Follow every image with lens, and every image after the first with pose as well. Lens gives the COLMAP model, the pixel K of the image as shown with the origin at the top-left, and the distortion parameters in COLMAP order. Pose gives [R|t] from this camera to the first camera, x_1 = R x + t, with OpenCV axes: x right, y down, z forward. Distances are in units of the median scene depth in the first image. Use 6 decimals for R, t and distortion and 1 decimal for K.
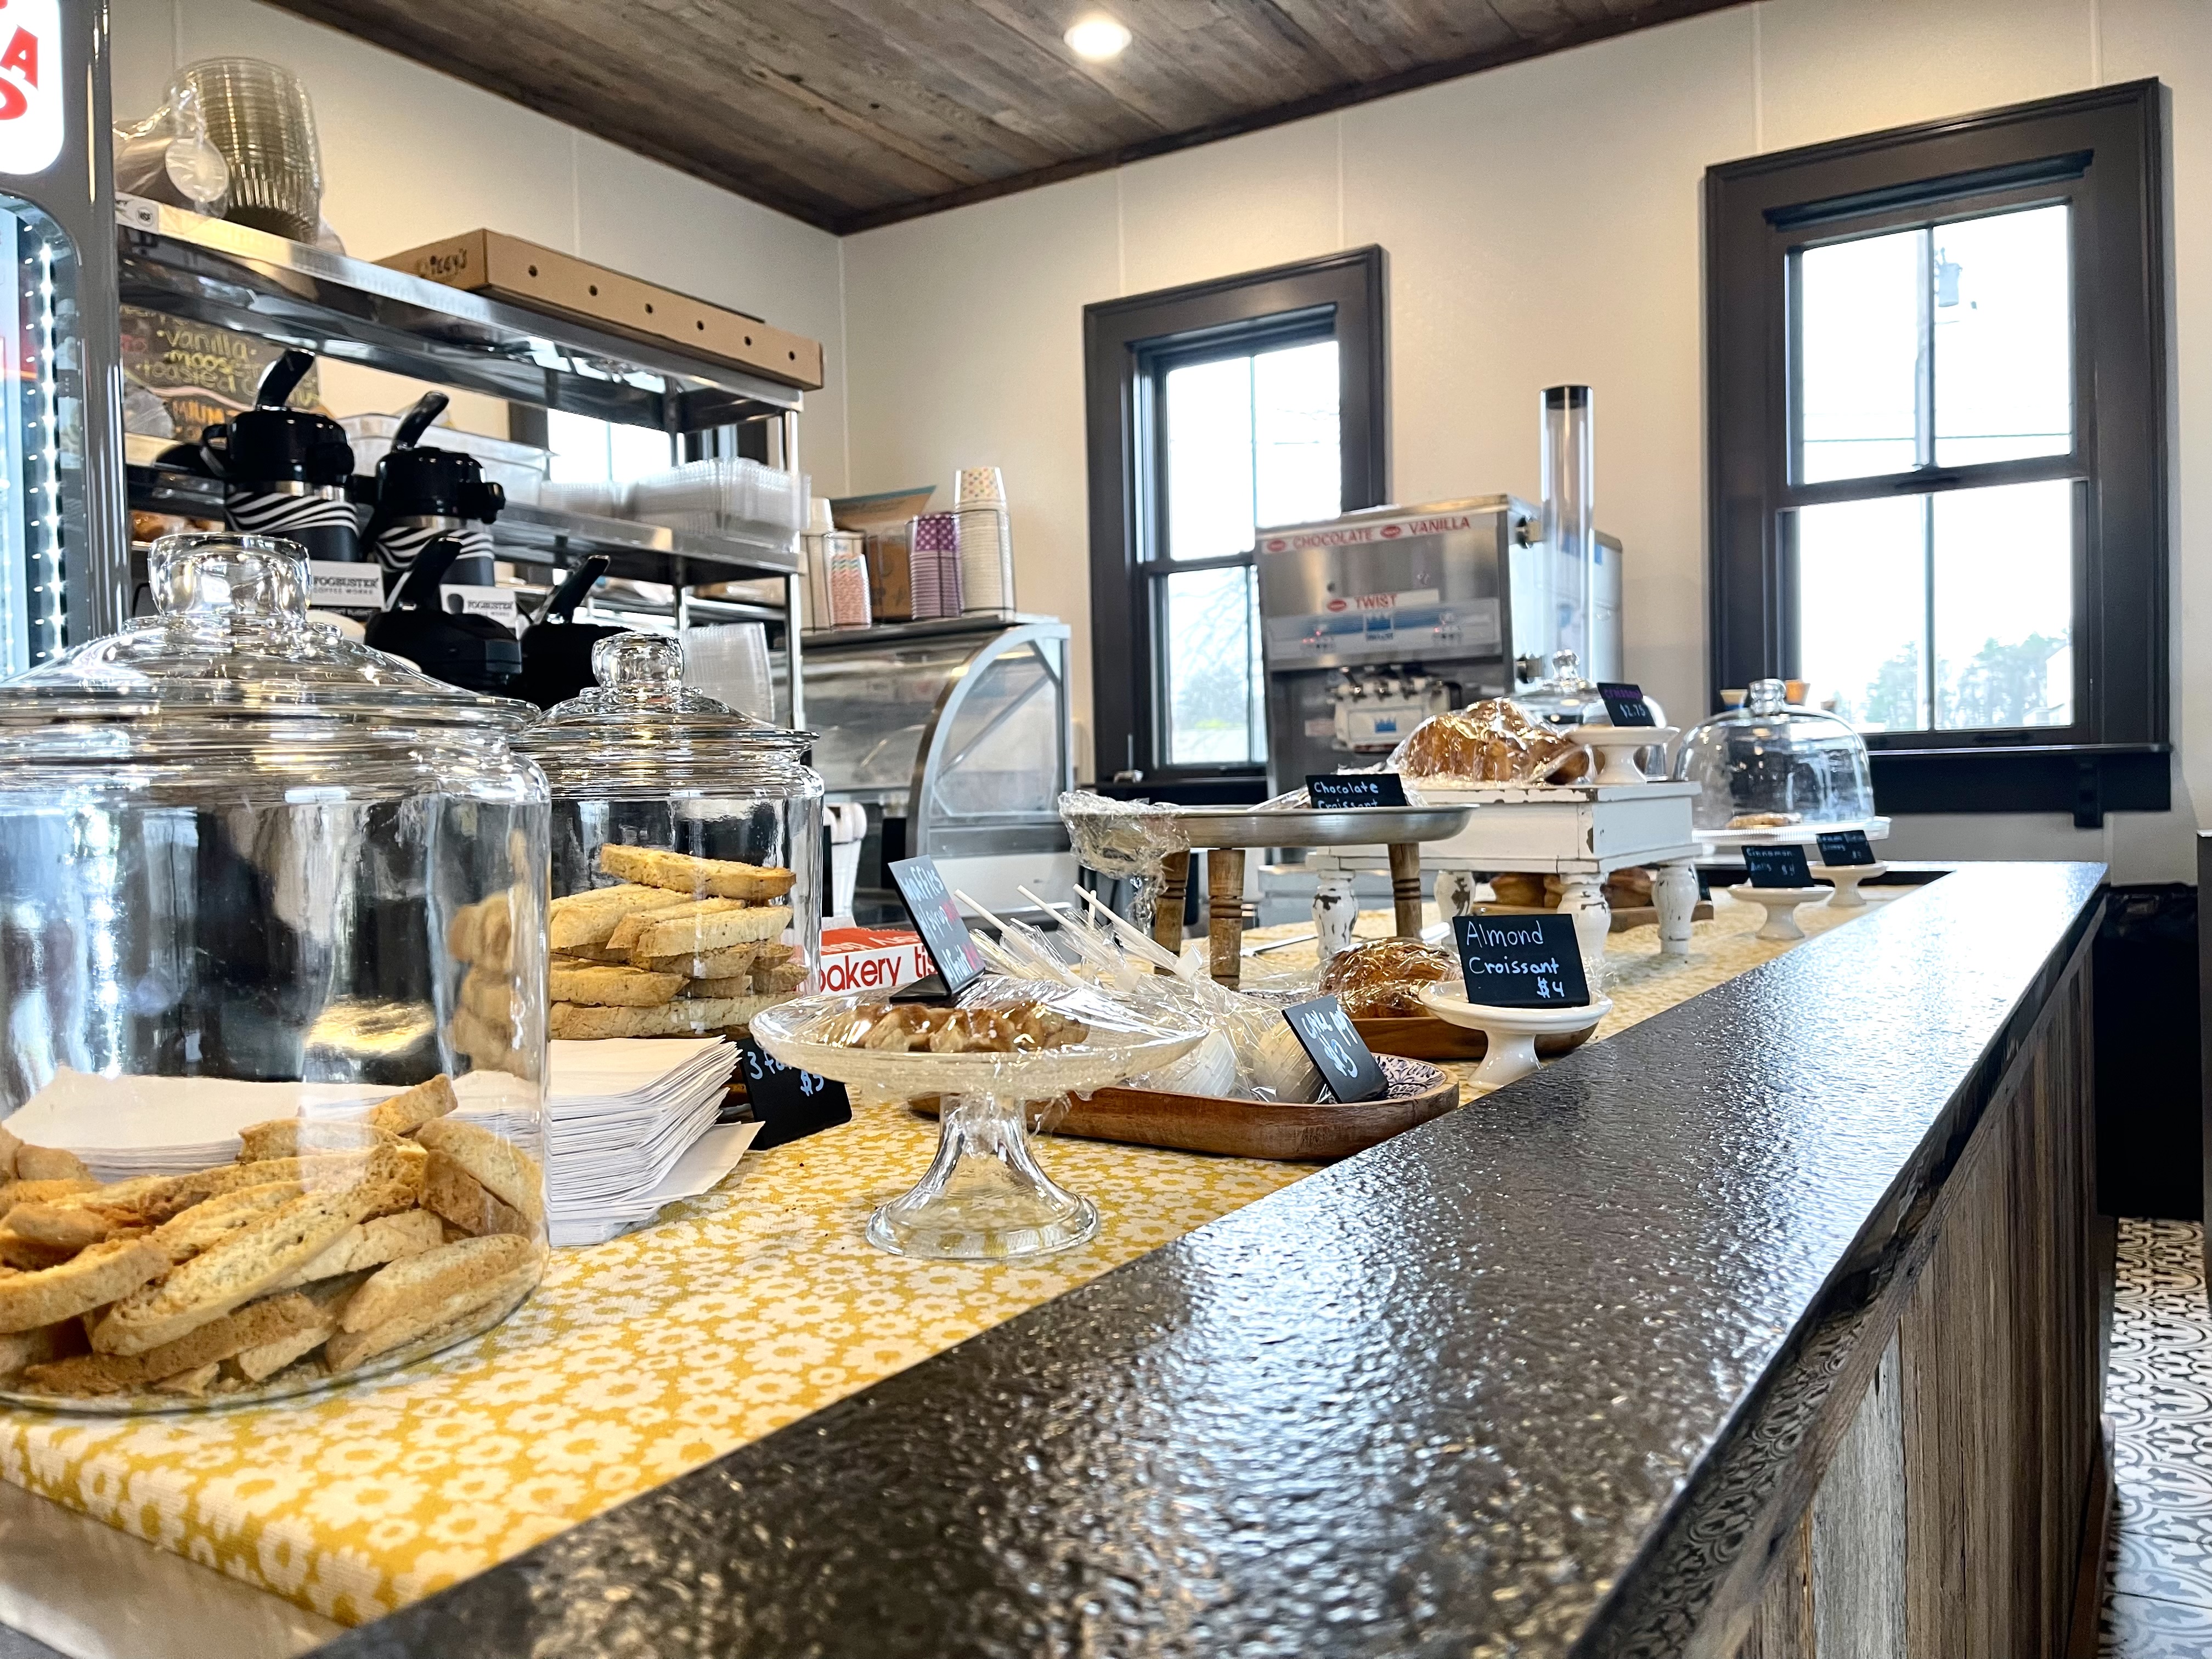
lens RADIAL K [[1665.0, 0, 1106.0], [0, 1665.0, 829.5], [0, 0, 1]] dist [0.006287, 0.000002]
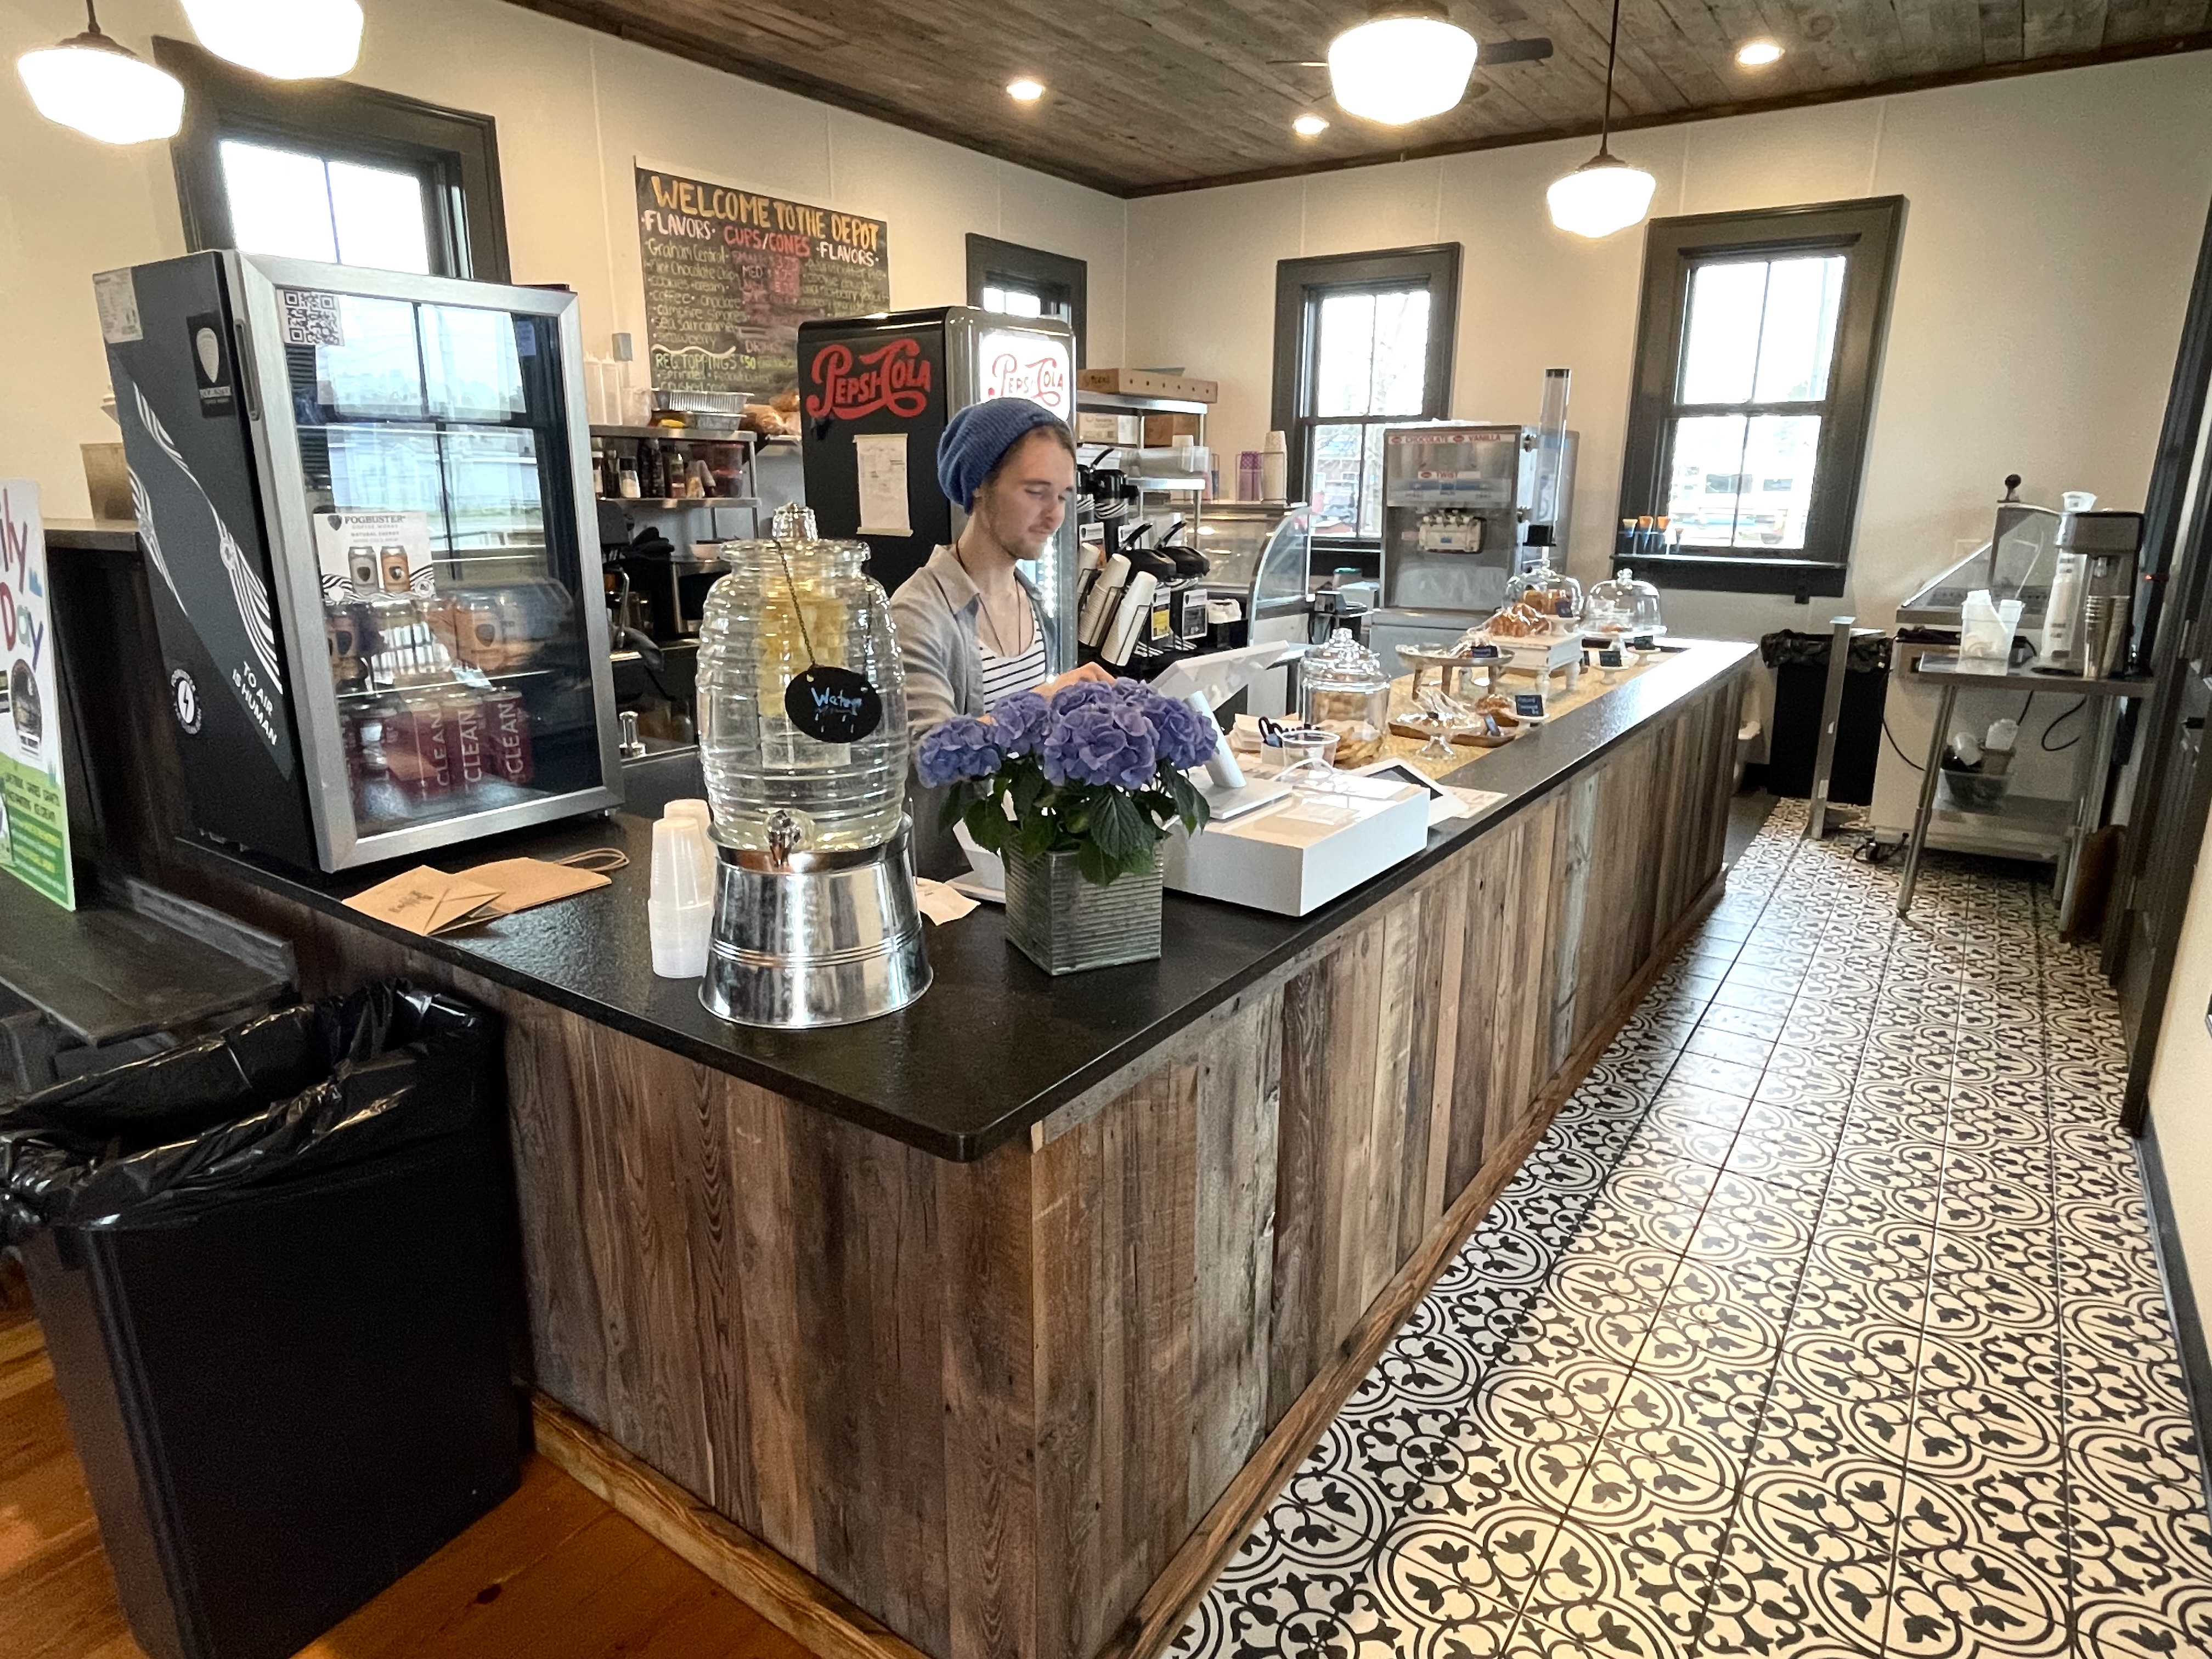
lens RADIAL K [[1256.9, 0, 1106.0], [0, 1256.9, 829.5], [0, 0, 1]] dist [-0.014260, 0.000209]
pose [[0.998762, 0.034227, -0.036101, -0.155481], [-0.024171, 0.968156, 0.249179, -0.085022], [0.043480, -0.247997, 0.967784, -0.492928]]
